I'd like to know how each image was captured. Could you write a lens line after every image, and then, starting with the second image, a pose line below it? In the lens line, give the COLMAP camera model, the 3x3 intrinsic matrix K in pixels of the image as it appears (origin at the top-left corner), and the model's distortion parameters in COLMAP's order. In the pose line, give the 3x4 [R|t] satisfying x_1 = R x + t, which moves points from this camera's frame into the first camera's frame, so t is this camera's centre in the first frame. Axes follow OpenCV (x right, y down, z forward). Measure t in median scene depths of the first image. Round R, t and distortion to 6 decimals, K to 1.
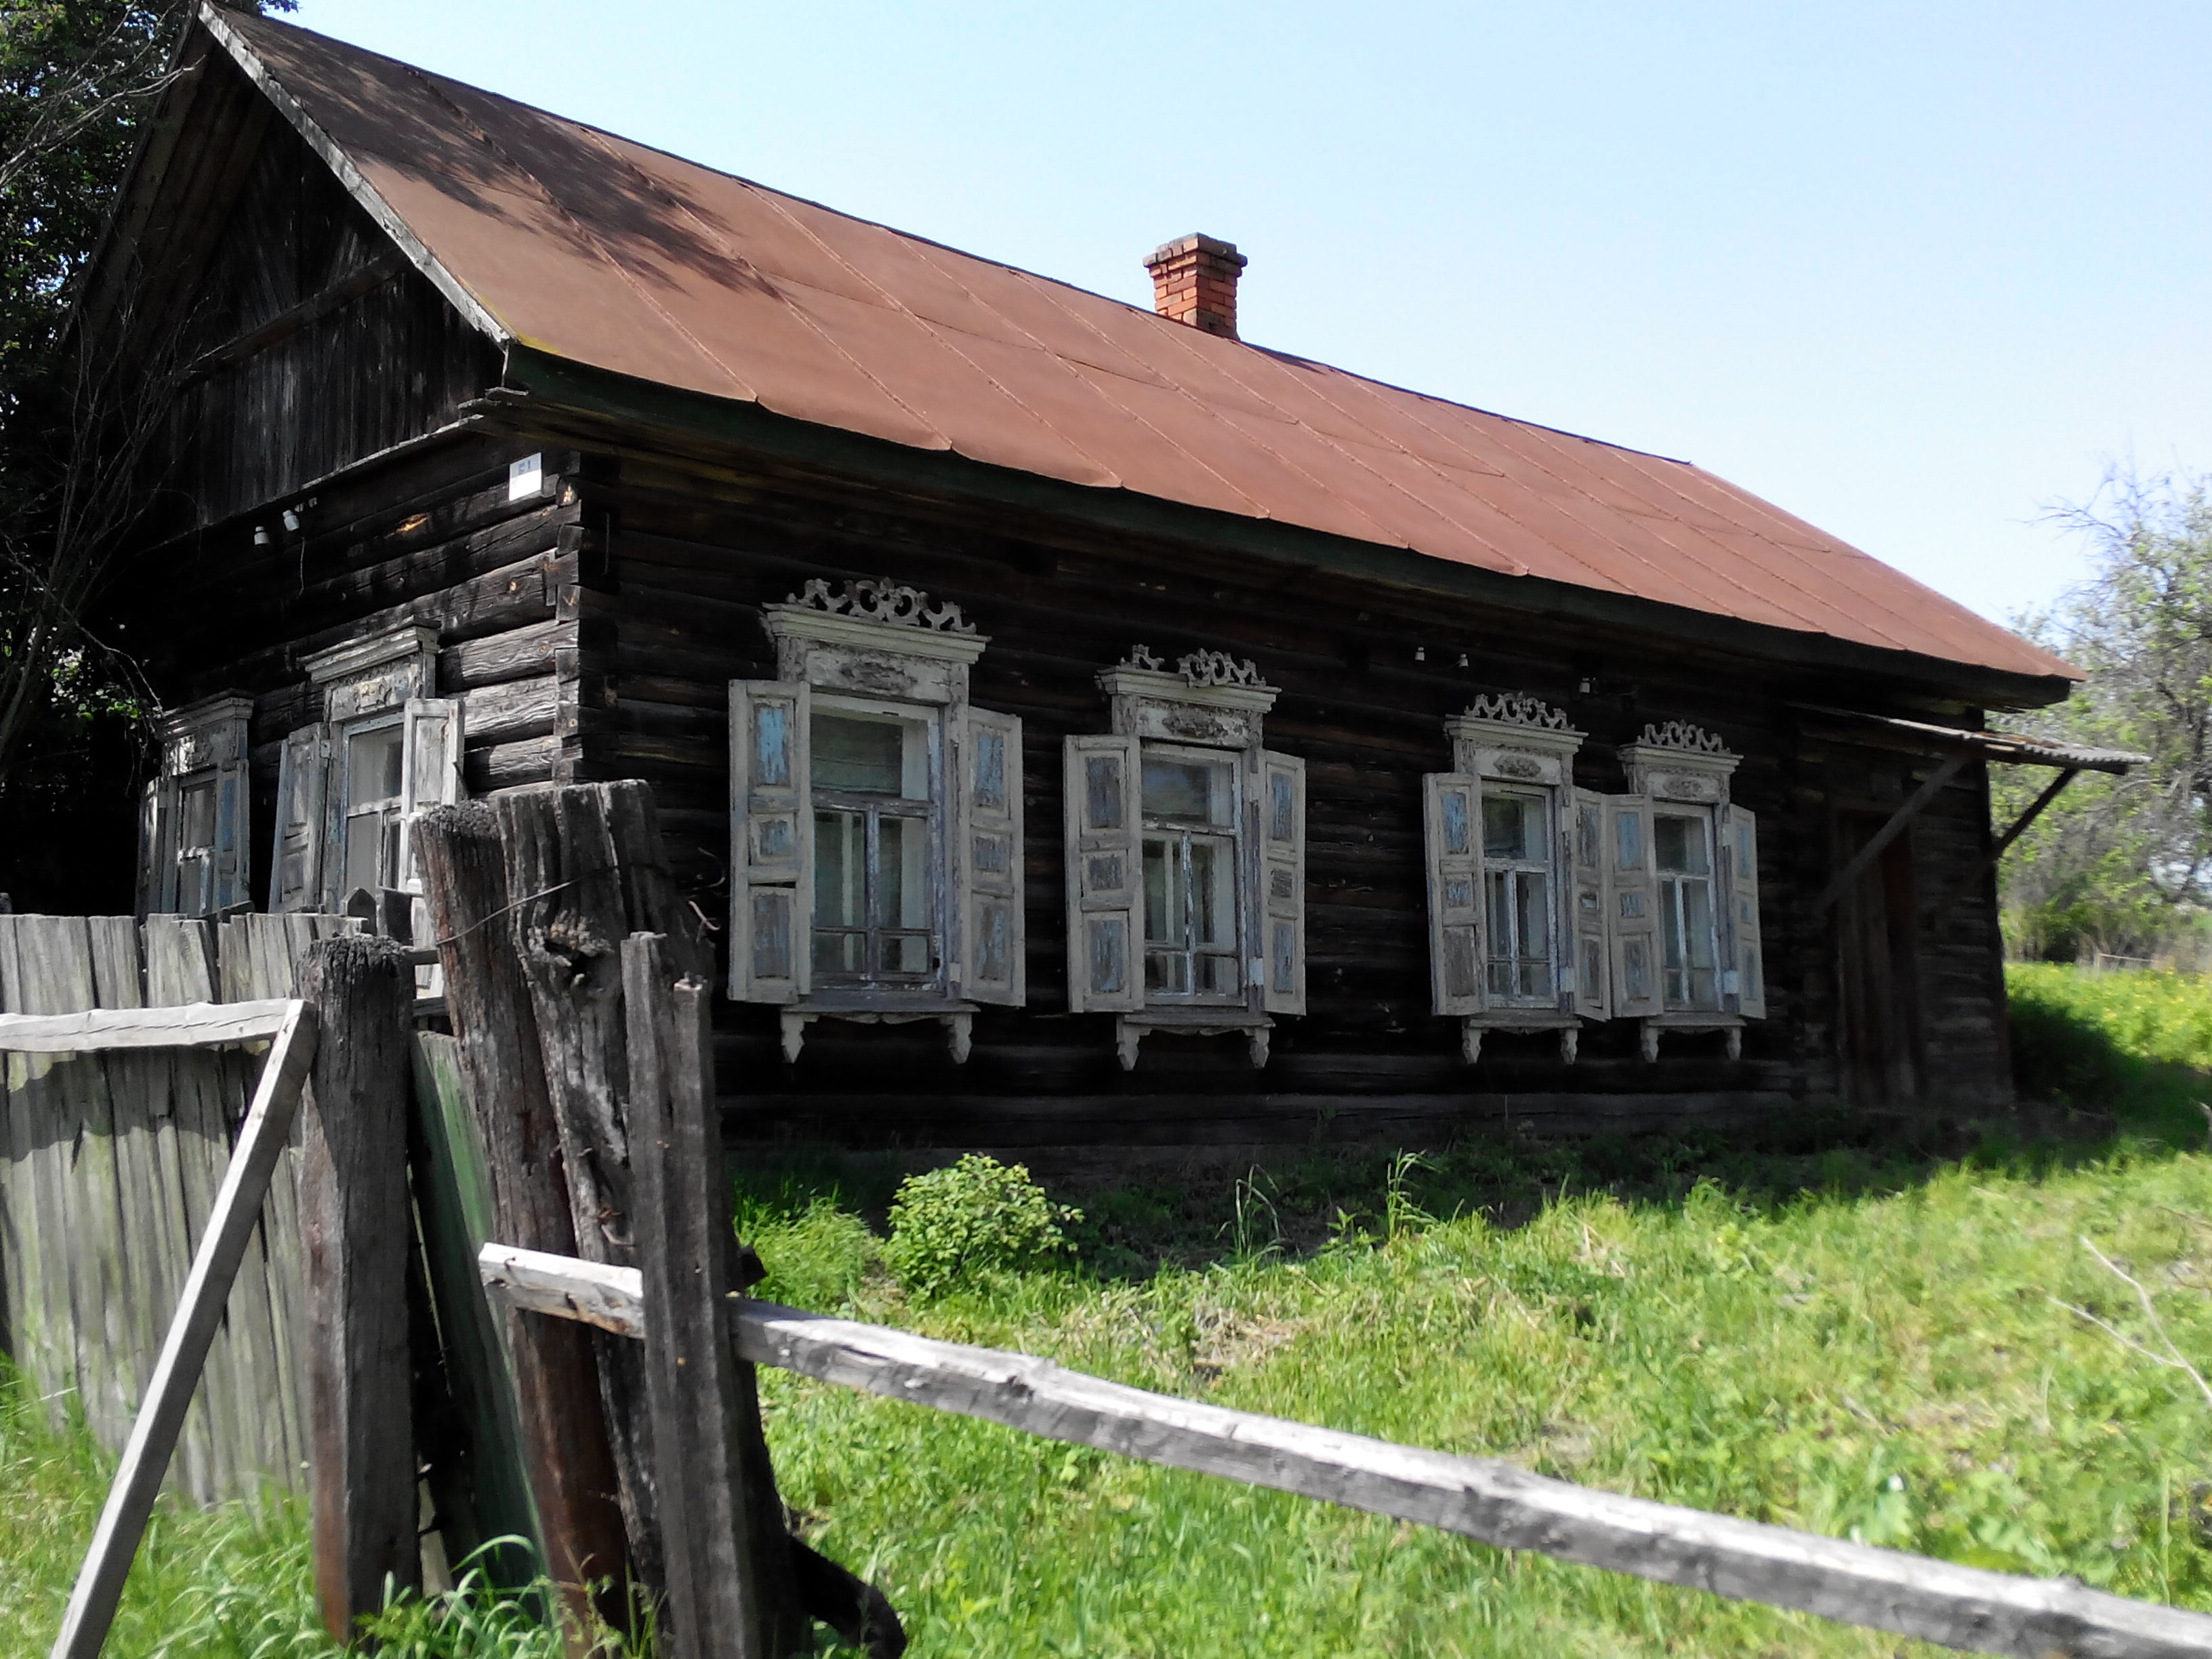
lens RADIAL K [[2265.8, 0, 1111.7], [0, 2265.8, 850.9], [0, 0, 1]] dist [0.054124, 0.000000]
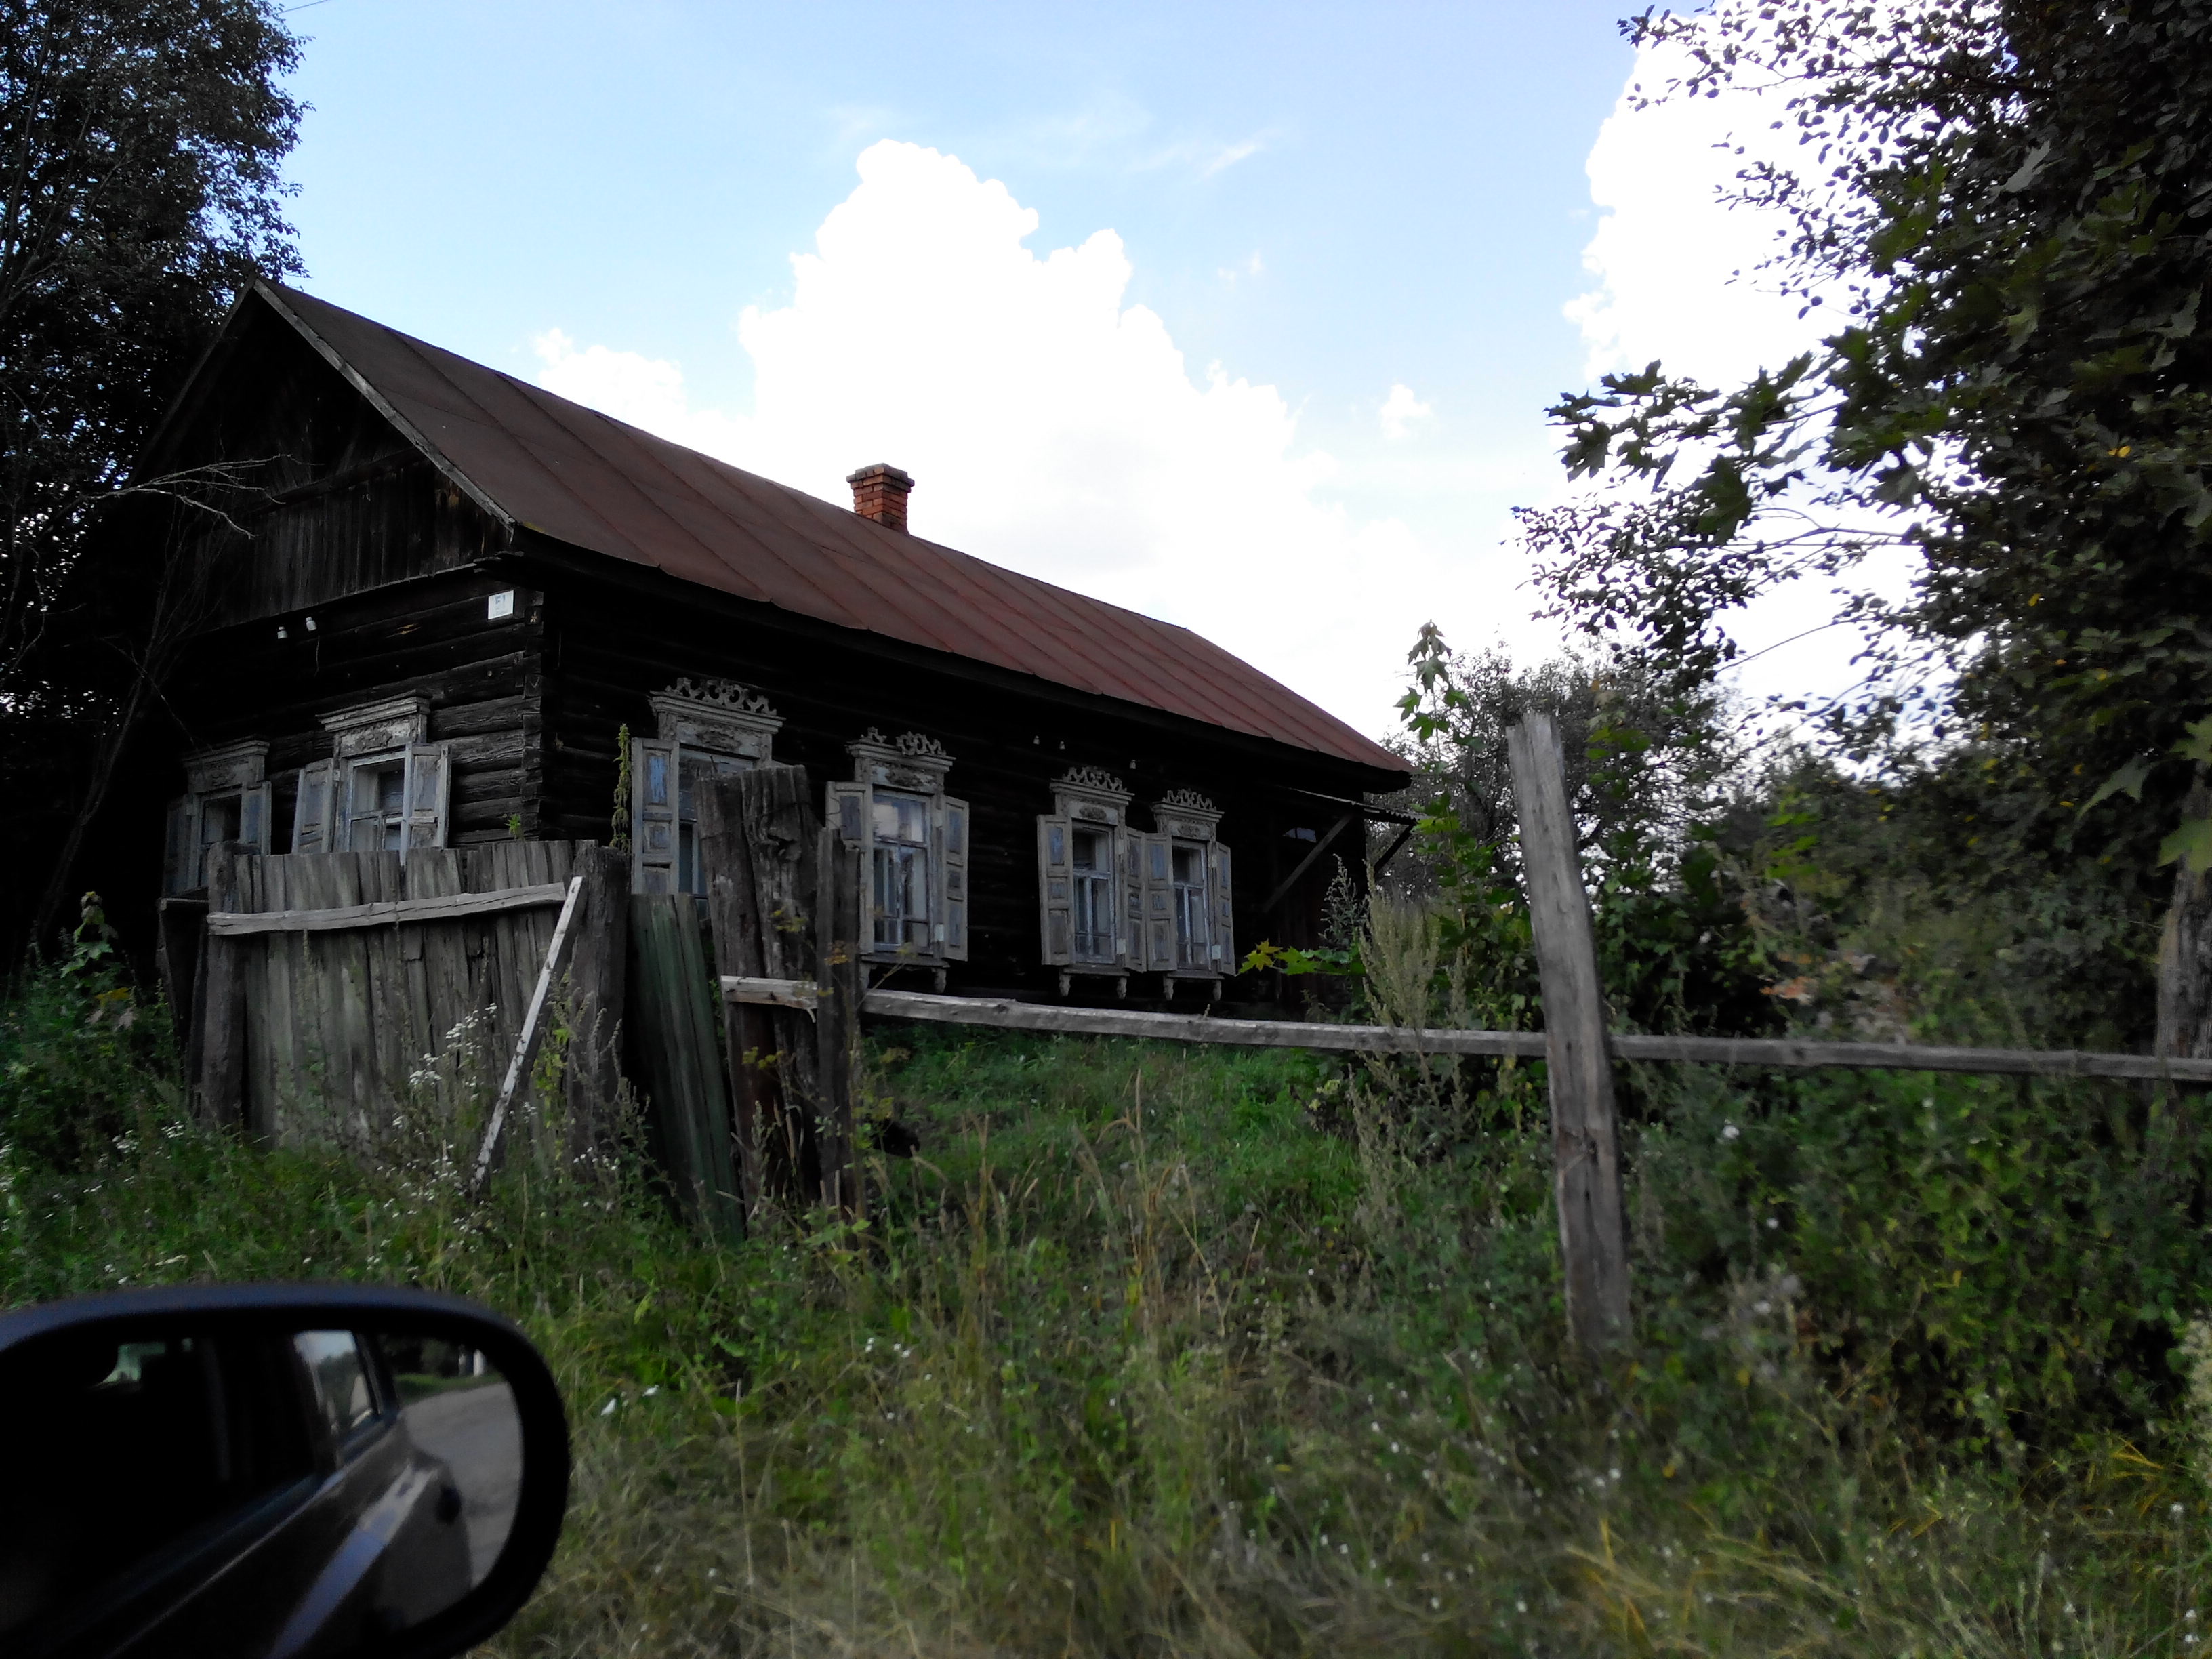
lens RADIAL K [[1713.7, 0, 1102.6], [0, 1713.7, 832.6], [0, 0, 1]] dist [0.038431, -0.004775]
pose [[0.976563, 0.023924, 0.213898, -0.089506], [-0.015596, 0.999056, -0.040538, 0.031579], [-0.214666, 0.036252, 0.976014, -0.224344]]
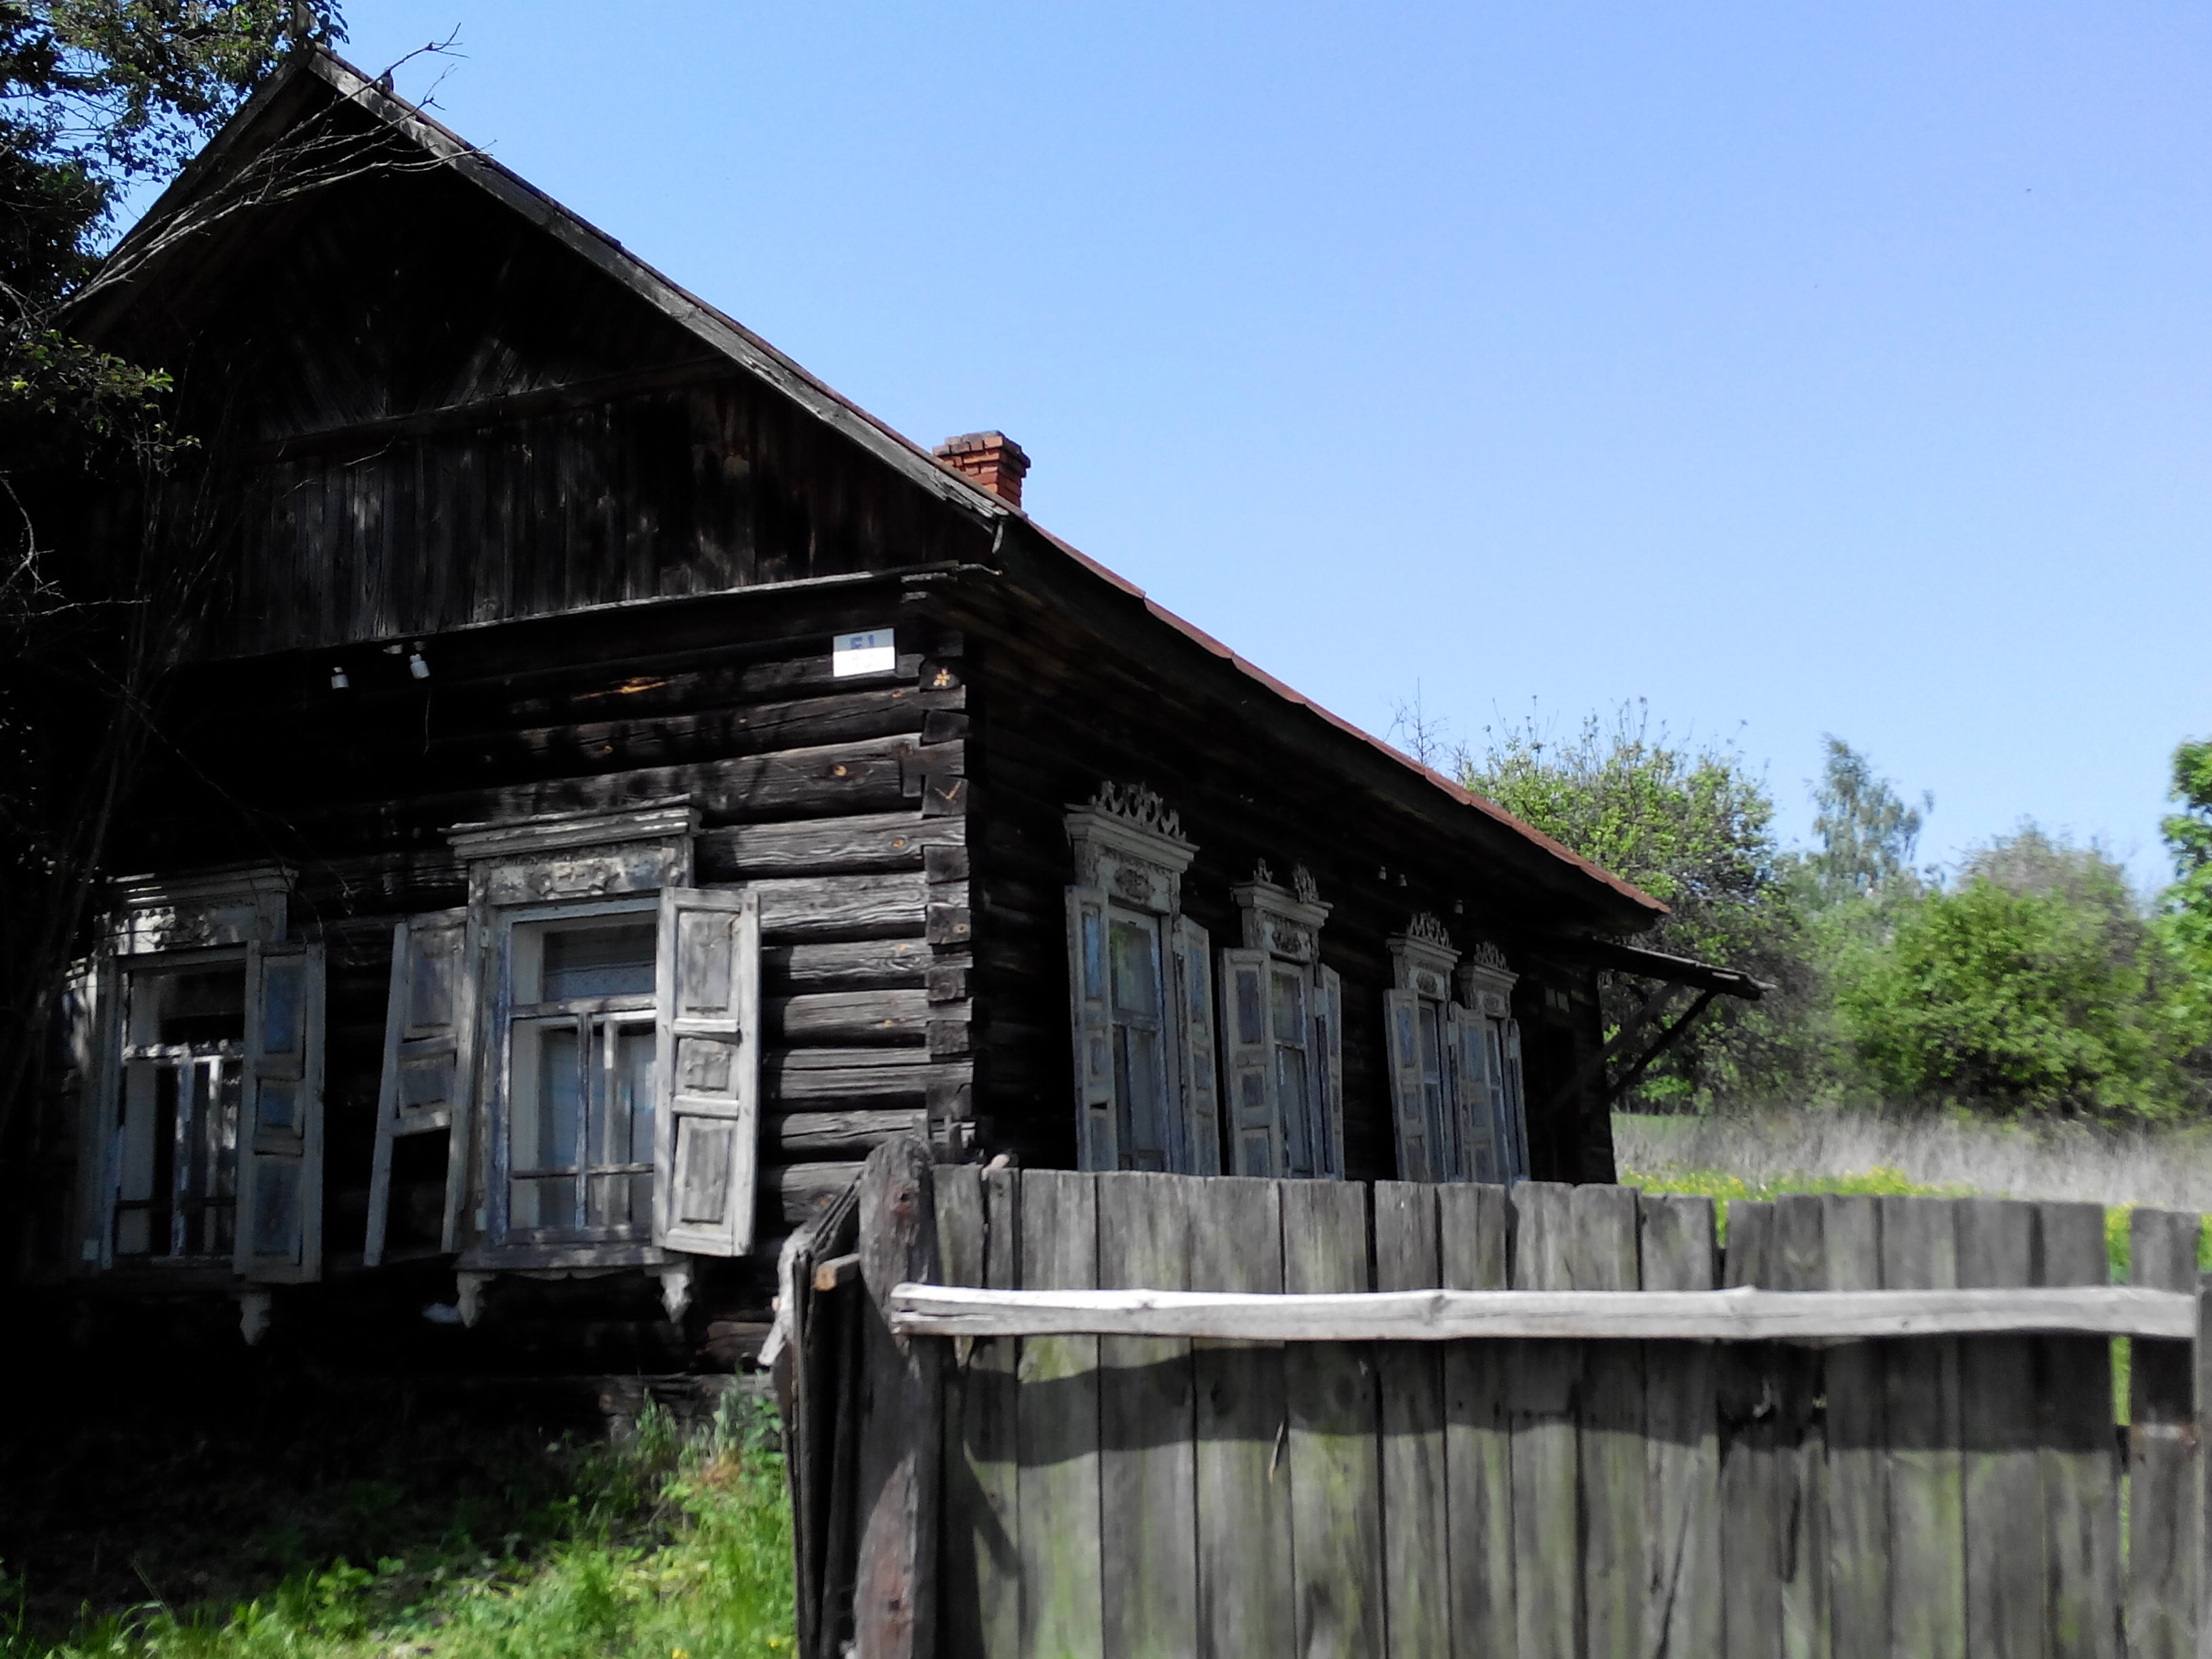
lens RADIAL K [[2265.8, 0, 1123.3], [0, 2265.8, 840.0], [0, 0, 1]] dist [0.054124, 0.000000]
pose [[0.910380, 0.053963, 0.410240, -0.466977], [-0.020671, 0.996153, -0.085162, -0.013203], [-0.413258, 0.069050, 0.907992, 0.125306]]
